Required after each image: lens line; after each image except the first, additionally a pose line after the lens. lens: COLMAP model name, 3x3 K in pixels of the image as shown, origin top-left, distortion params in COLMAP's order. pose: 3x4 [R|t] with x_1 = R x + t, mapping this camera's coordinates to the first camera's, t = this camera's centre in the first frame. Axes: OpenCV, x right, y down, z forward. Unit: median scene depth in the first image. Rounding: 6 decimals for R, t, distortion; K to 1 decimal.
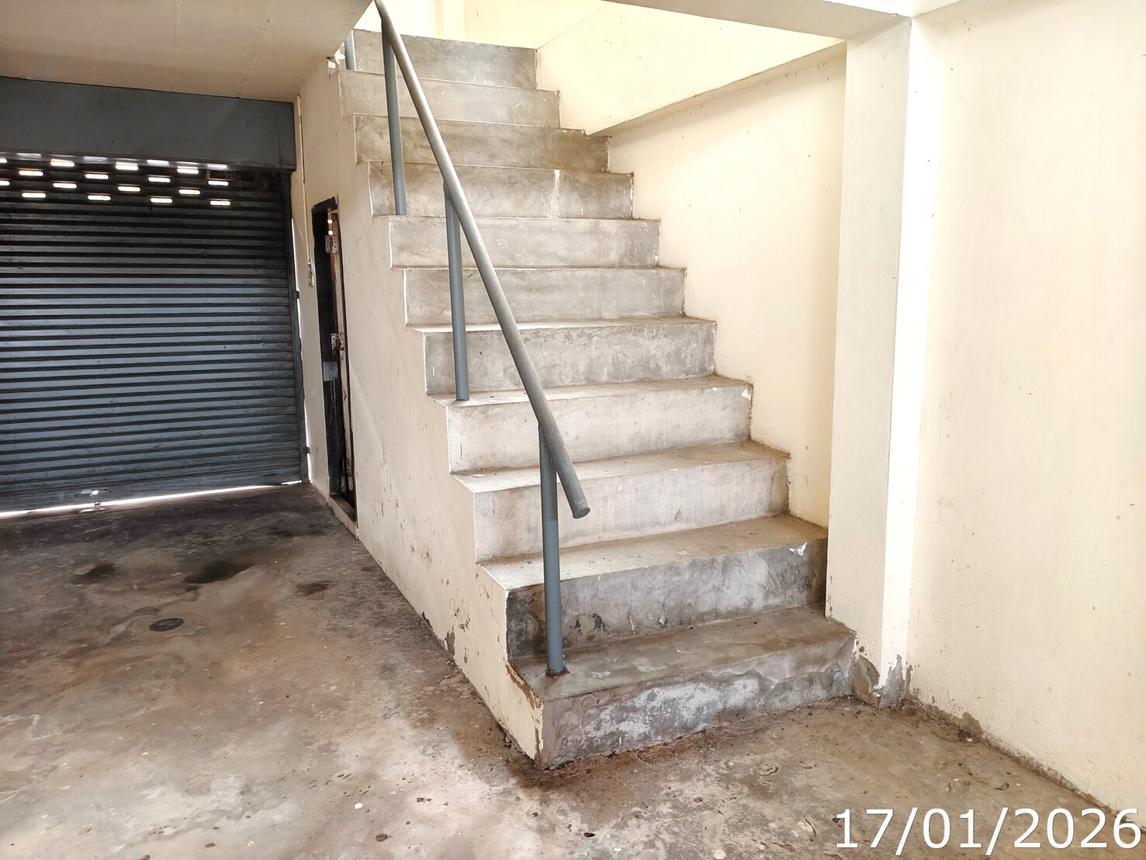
lens RADIAL K [[794.3, 0, 566.5], [0, 794.3, 427.0], [0, 0, 1]] dist [0.033645, -0.001195]
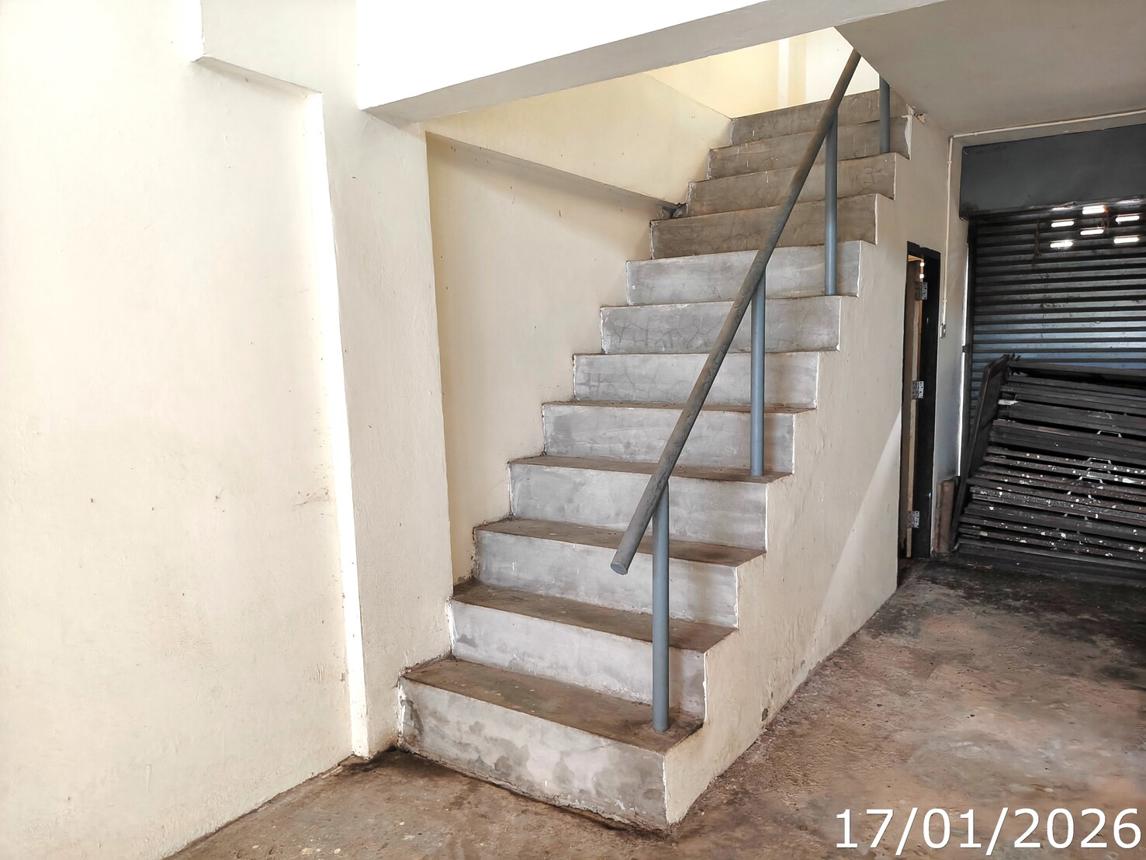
lens RADIAL K [[794.3, 0, 594.1], [0, 794.3, 444.3], [0, 0, 1]] dist [0.033645, -0.001195]
pose [[0.499249, 0.106271, -0.859917, -1.010002], [-0.135418, 0.989824, 0.043705, 0.101598], [0.855811, 0.094628, 0.508559, -0.528385]]
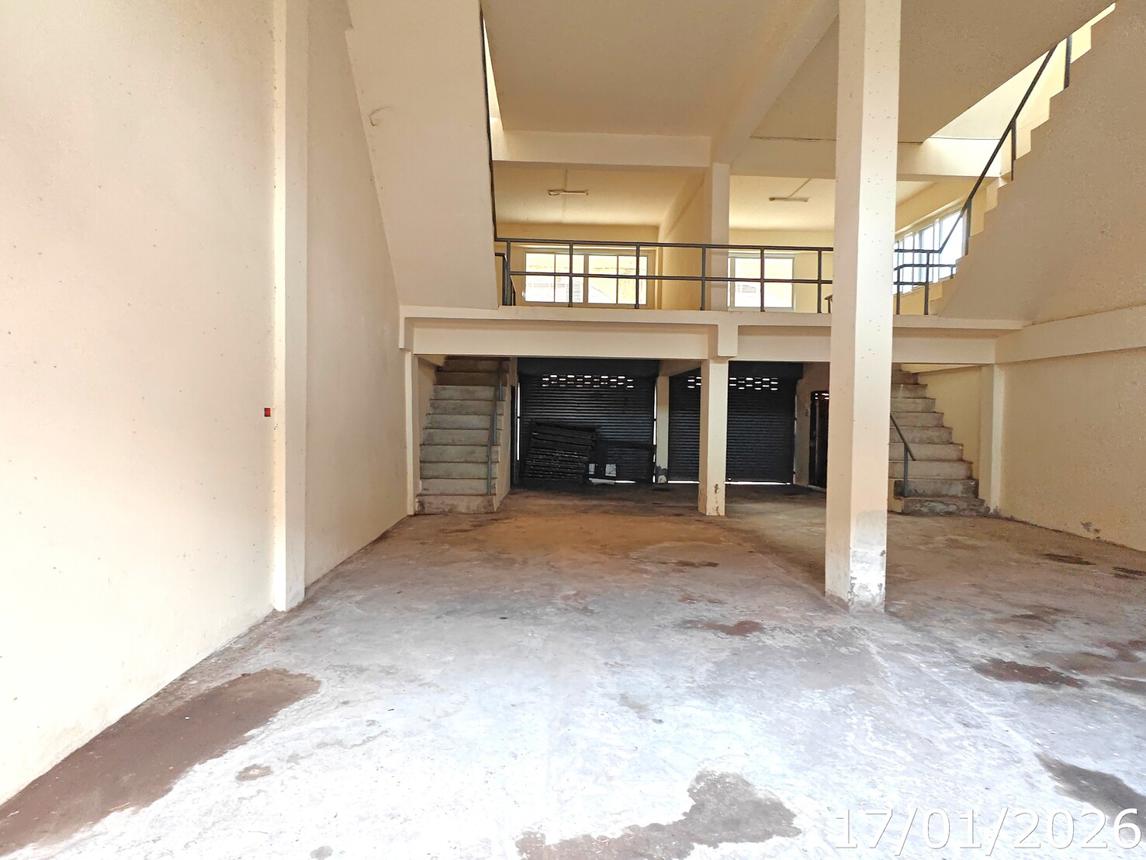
lens RADIAL K [[622.4, 0, 578.8], [0, 622.4, 434.3], [0, 0, 1]] dist [0.002304, -0.003476]
pose [[0.910568, 0.031893, -0.412126, -0.193119], [-0.091087, 0.987993, -0.124793, 0.410085], [0.403198, 0.151172, 0.902540, -2.264130]]
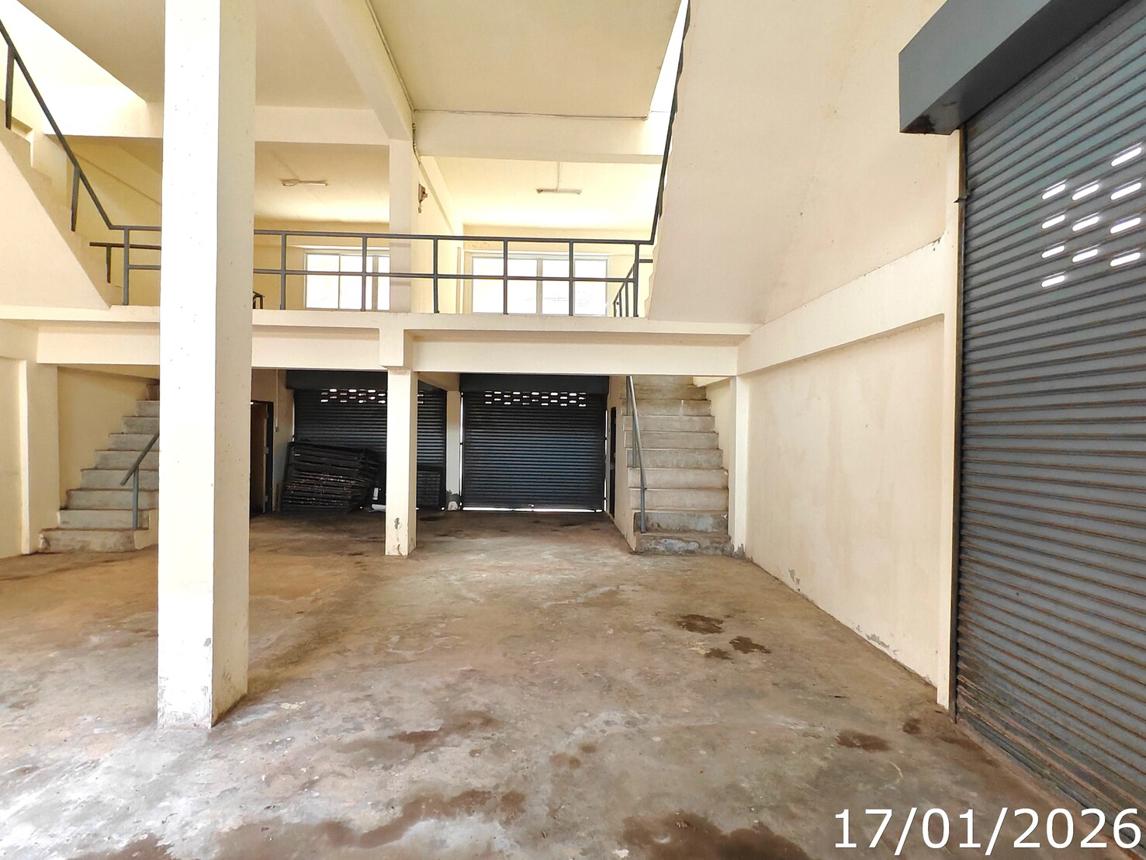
lens RADIAL K [[622.4, 0, 570.4], [0, 622.4, 435.9], [0, 0, 1]] dist [0.002304, -0.003476]
pose [[0.908210, 0.023463, -0.417857, 0.678643], [-0.093759, 0.984457, -0.148506, 0.232262], [0.407877, 0.174053, 0.896293, -1.456446]]
